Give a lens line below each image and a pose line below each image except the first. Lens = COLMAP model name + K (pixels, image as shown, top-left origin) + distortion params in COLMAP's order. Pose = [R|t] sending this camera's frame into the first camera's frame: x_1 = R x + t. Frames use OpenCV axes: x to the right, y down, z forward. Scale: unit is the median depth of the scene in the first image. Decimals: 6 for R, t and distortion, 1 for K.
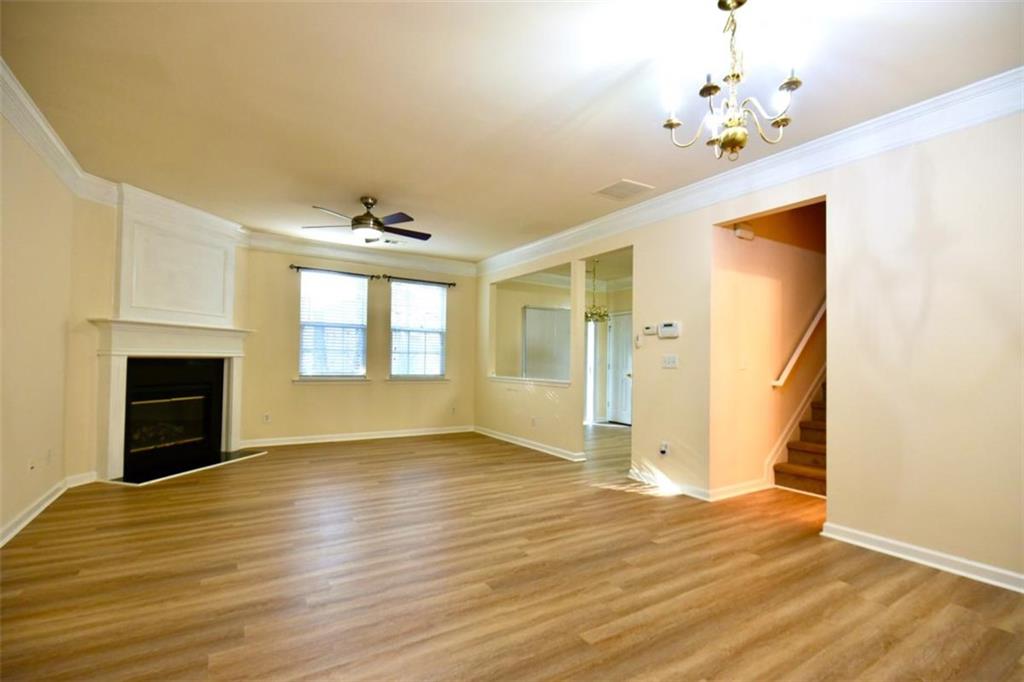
lens RADIAL K [[468.1, 0, 511.6], [0, 468.1, 345.6], [0, 0, 1]] dist [-0.009508, -0.004129]
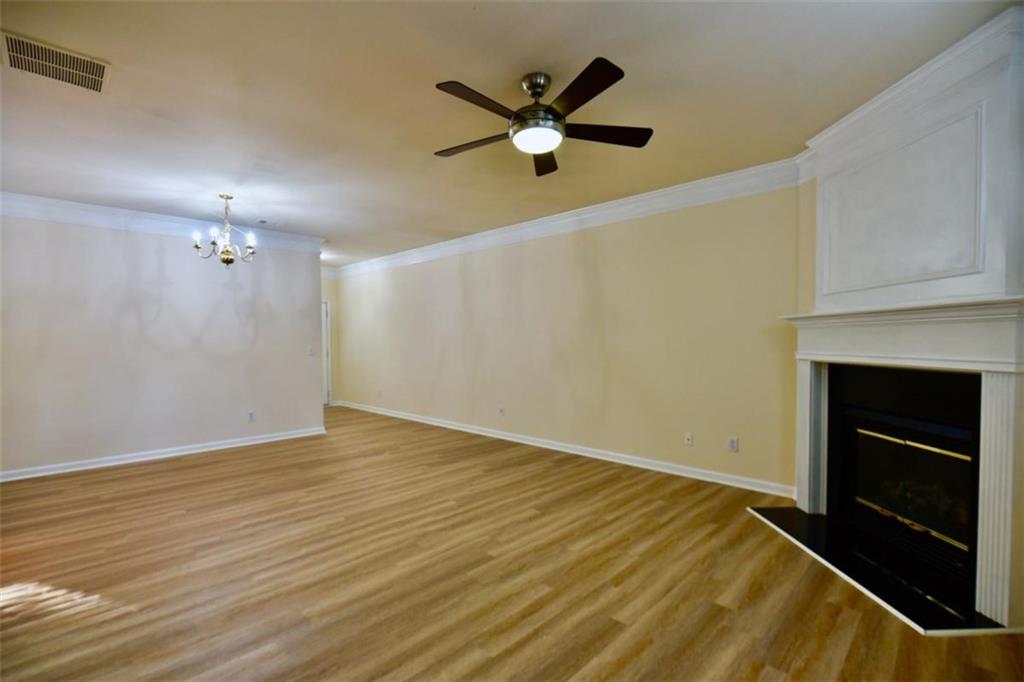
lens RADIAL K [[468.1, 0, 515.1], [0, 468.1, 344.9], [0, 0, 1]] dist [-0.009508, -0.004129]
pose [[-0.971330, -0.003347, -0.237710, -0.202573], [0.001850, 0.999764, -0.021634, 0.015165], [0.237726, -0.021453, -0.971095, 2.053284]]
